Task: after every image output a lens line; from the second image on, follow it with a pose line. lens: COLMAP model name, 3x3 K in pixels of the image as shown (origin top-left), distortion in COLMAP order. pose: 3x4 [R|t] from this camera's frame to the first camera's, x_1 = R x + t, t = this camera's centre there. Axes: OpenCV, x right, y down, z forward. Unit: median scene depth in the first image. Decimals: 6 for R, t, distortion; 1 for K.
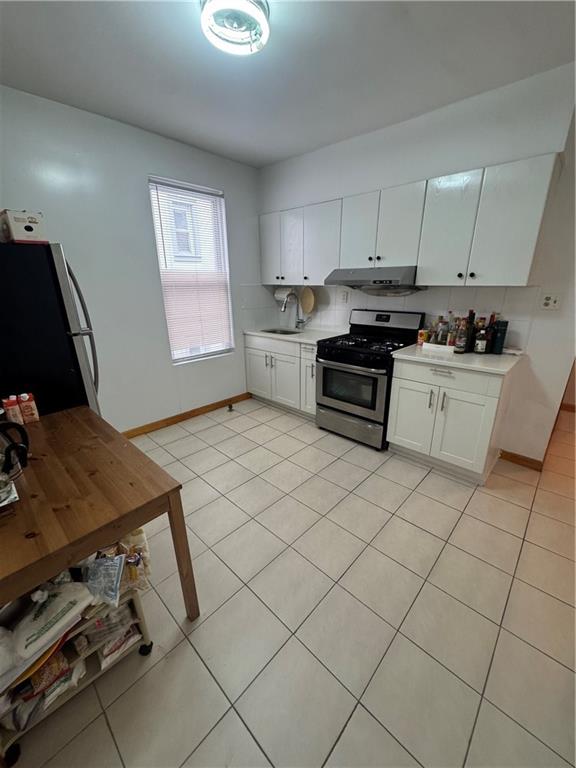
lens RADIAL K [[306.2, 0, 289.8], [0, 306.2, 383.4], [0, 0, 1]] dist [-0.001782, -0.000074]
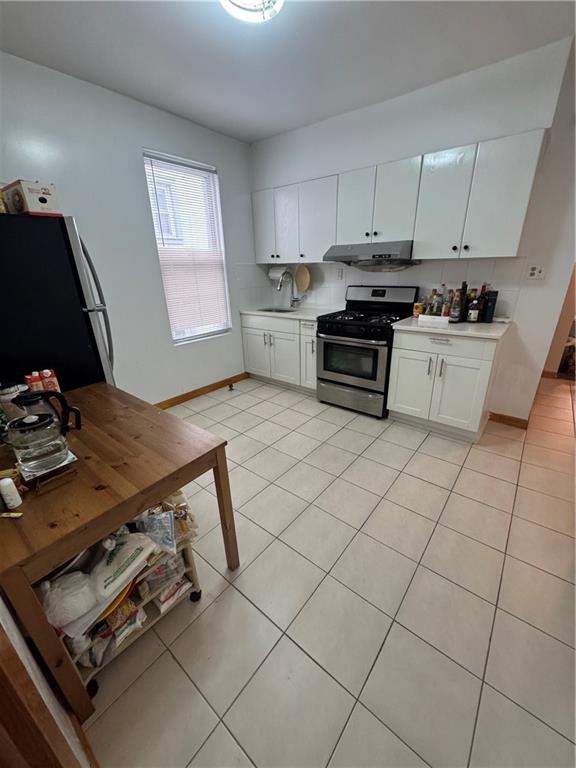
lens RADIAL K [[306.2, 0, 289.8], [0, 306.2, 383.4], [0, 0, 1]] dist [-0.001782, -0.000074]
pose [[0.997185, -0.040068, 0.063380, -0.095905], [0.037255, 0.998294, 0.044956, 0.043959], [-0.065073, -0.042468, 0.996976, -0.037574]]
